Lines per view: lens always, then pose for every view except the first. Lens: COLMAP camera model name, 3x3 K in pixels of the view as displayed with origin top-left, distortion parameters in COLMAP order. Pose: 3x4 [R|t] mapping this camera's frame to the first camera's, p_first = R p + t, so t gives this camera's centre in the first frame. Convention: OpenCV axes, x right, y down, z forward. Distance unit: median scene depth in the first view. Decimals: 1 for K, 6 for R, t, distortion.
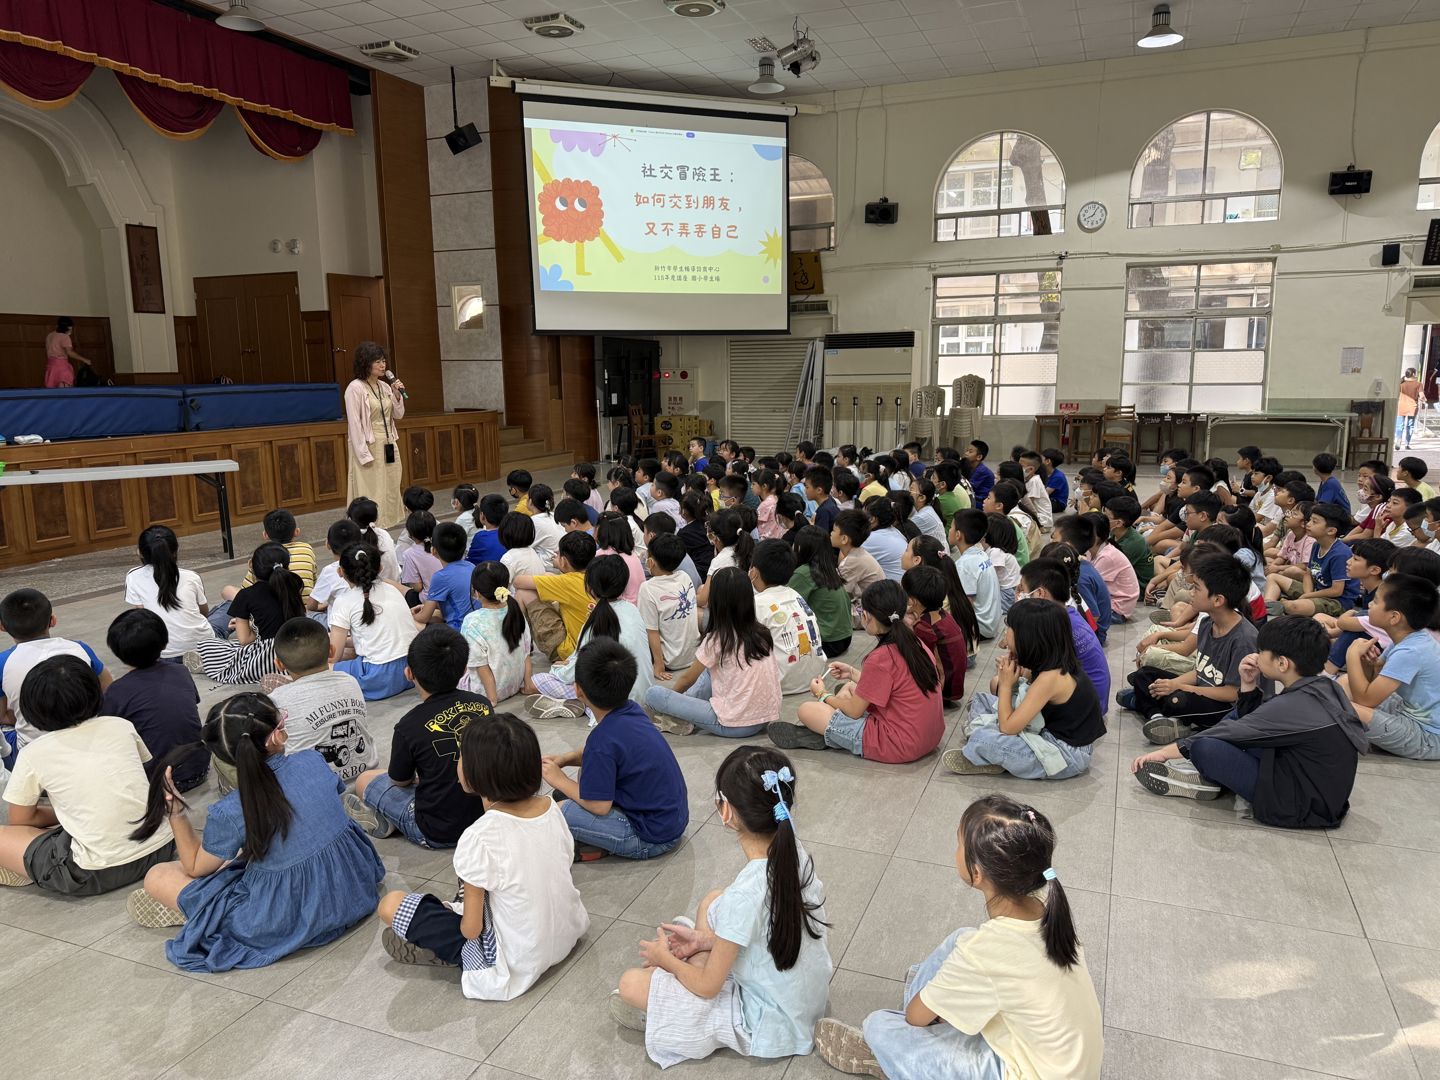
lens RADIAL K [[1025.5, 0, 709.8], [0, 1025.5, 543.2], [0, 0, 1]] dist [0.047605, -0.059047]
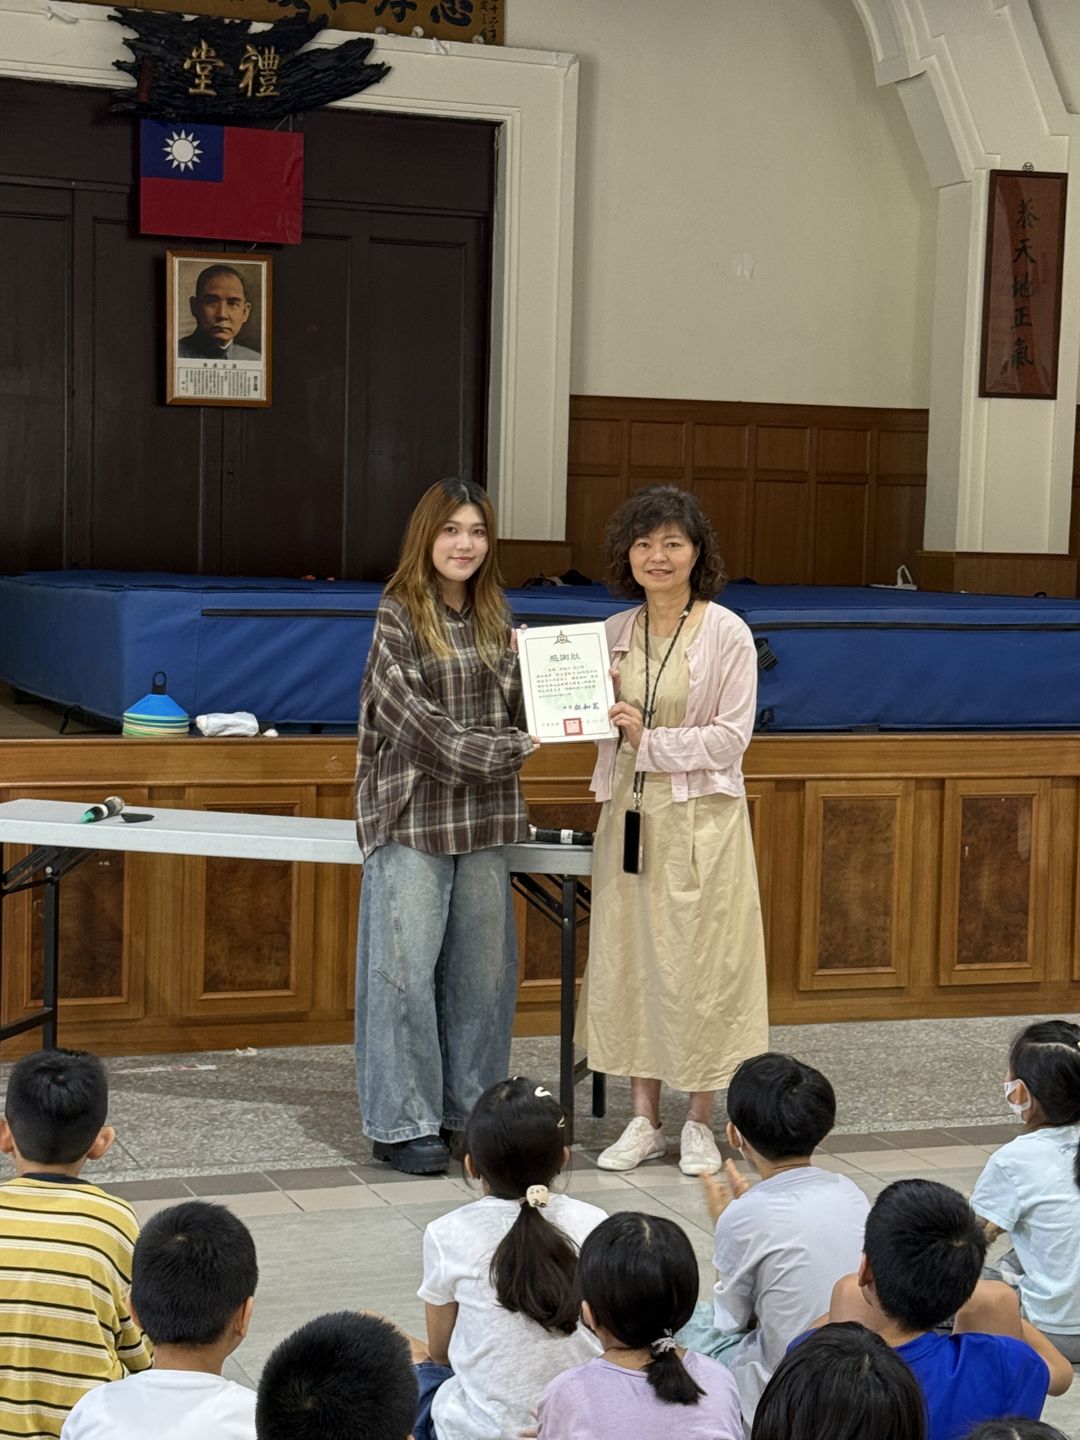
lens RADIAL K [[2627.7, 0, 540.9], [0, 2627.7, 731.8], [0, 0, 1]] dist [0.150786, 0.000000]
pose [[0.678874, 0.087944, -0.728969, 0.063208], [-0.157088, 0.987210, -0.027194, -0.047963], [0.717254, 0.132974, 0.684006, 0.228337]]
